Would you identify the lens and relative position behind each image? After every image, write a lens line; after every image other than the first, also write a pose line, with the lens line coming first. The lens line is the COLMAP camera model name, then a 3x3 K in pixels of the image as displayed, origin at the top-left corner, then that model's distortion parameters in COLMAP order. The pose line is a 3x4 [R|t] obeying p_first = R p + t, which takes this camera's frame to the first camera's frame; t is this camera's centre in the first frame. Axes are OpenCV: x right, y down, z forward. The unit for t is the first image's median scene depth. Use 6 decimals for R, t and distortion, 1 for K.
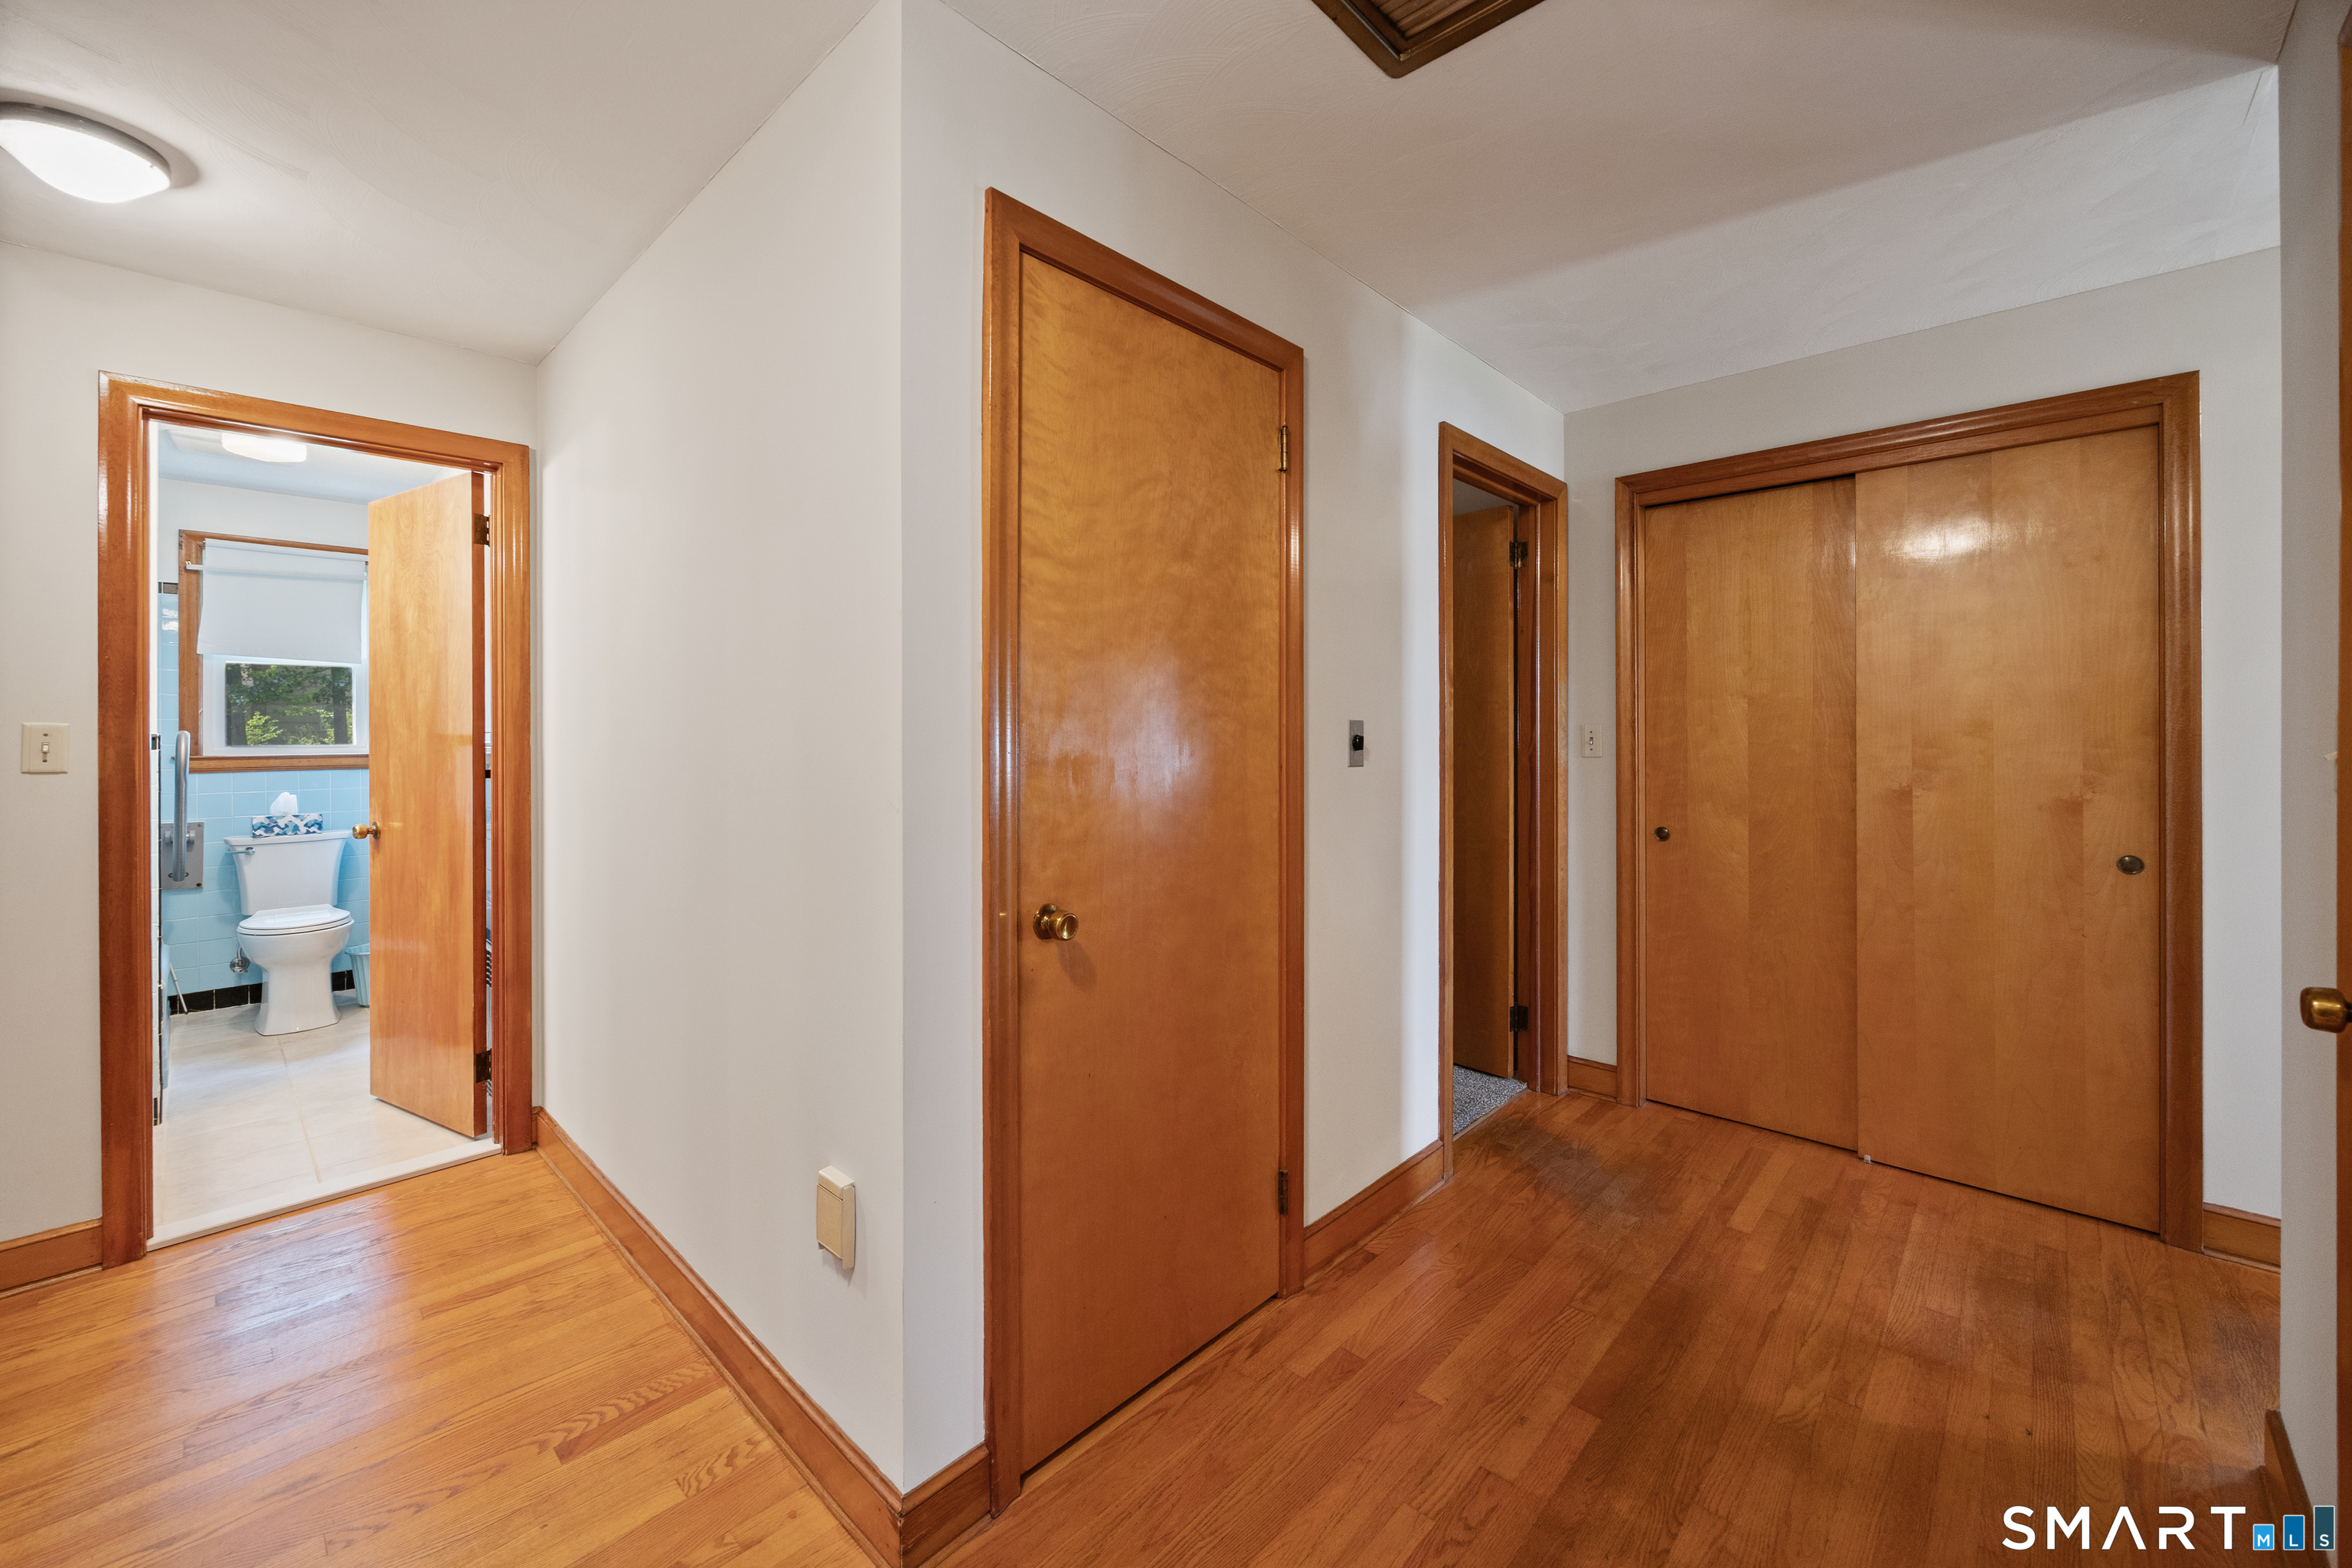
lens RADIAL K [[933.1, 0, 1200.3], [0, 933.1, 730.0], [0, 0, 1]] dist [0.003336, -0.000290]
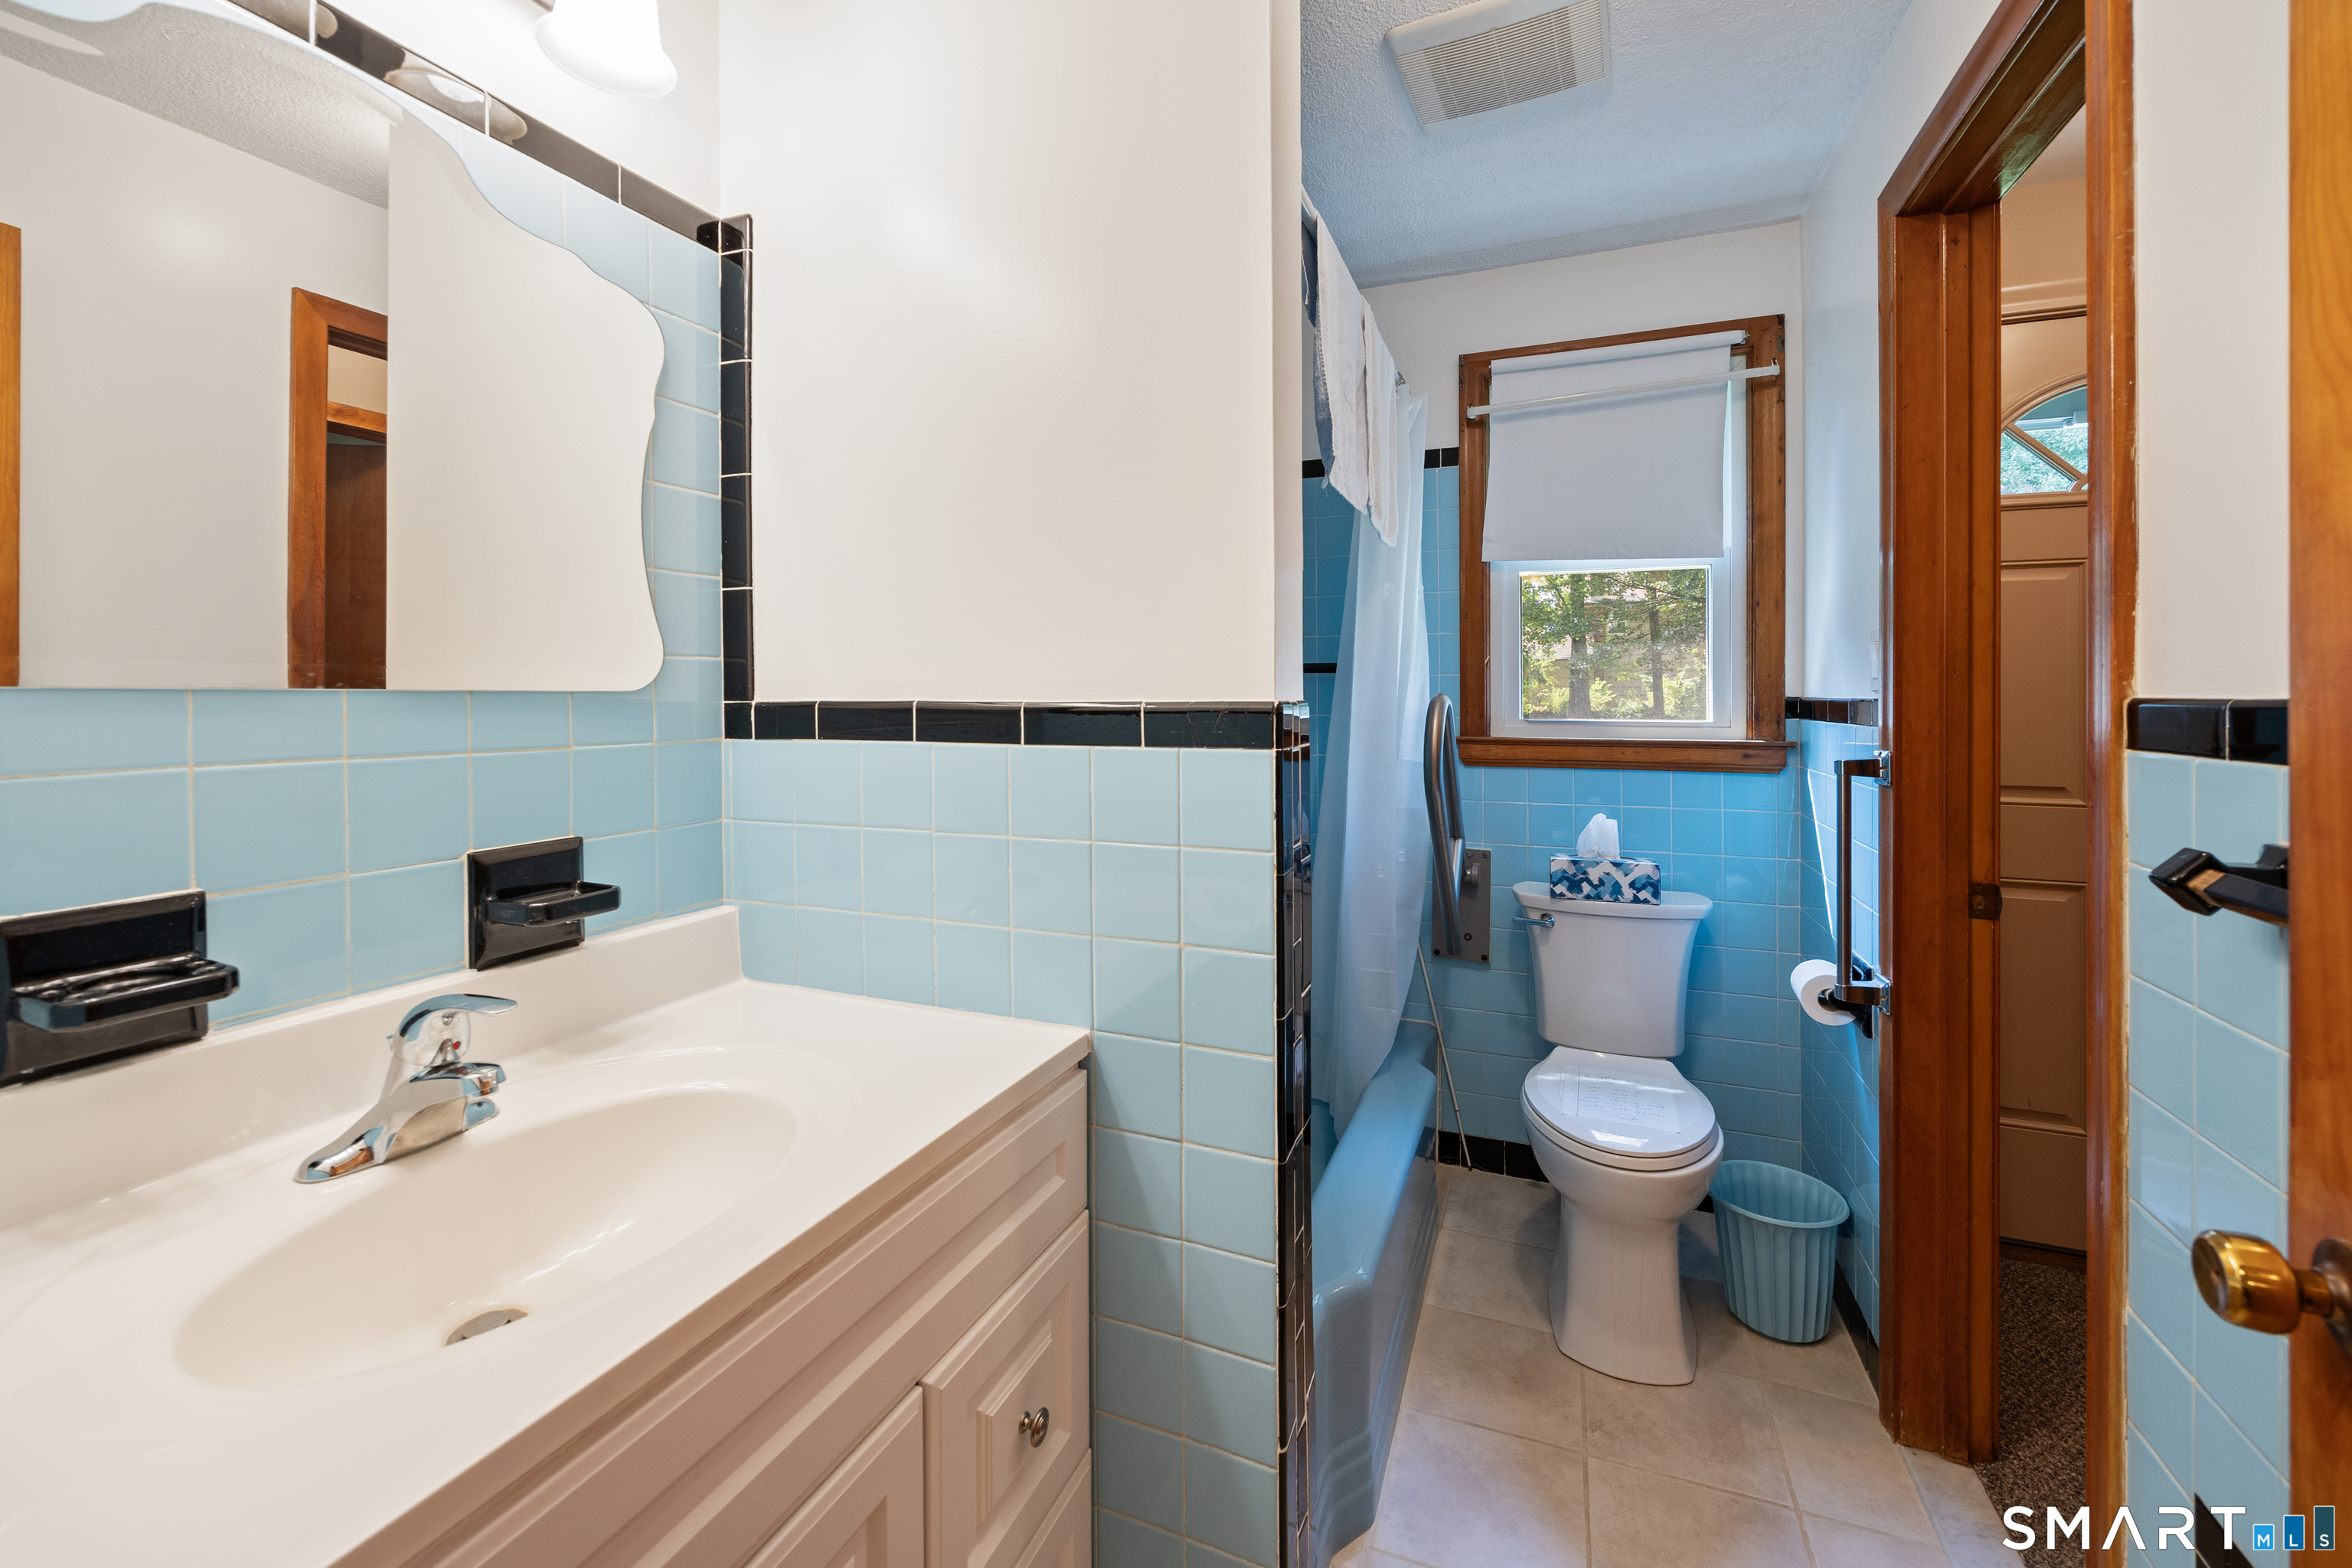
lens RADIAL K [[933.1, 0, 1160.1], [0, 933.1, 694.1], [0, 0, 1]] dist [0.003336, -0.000290]
pose [[0.333744, -0.000436, -0.942664, -0.149062], [0.001216, 0.999999, -0.000032, 0.000293], [0.942663, -0.001136, 0.333744, 0.155820]]
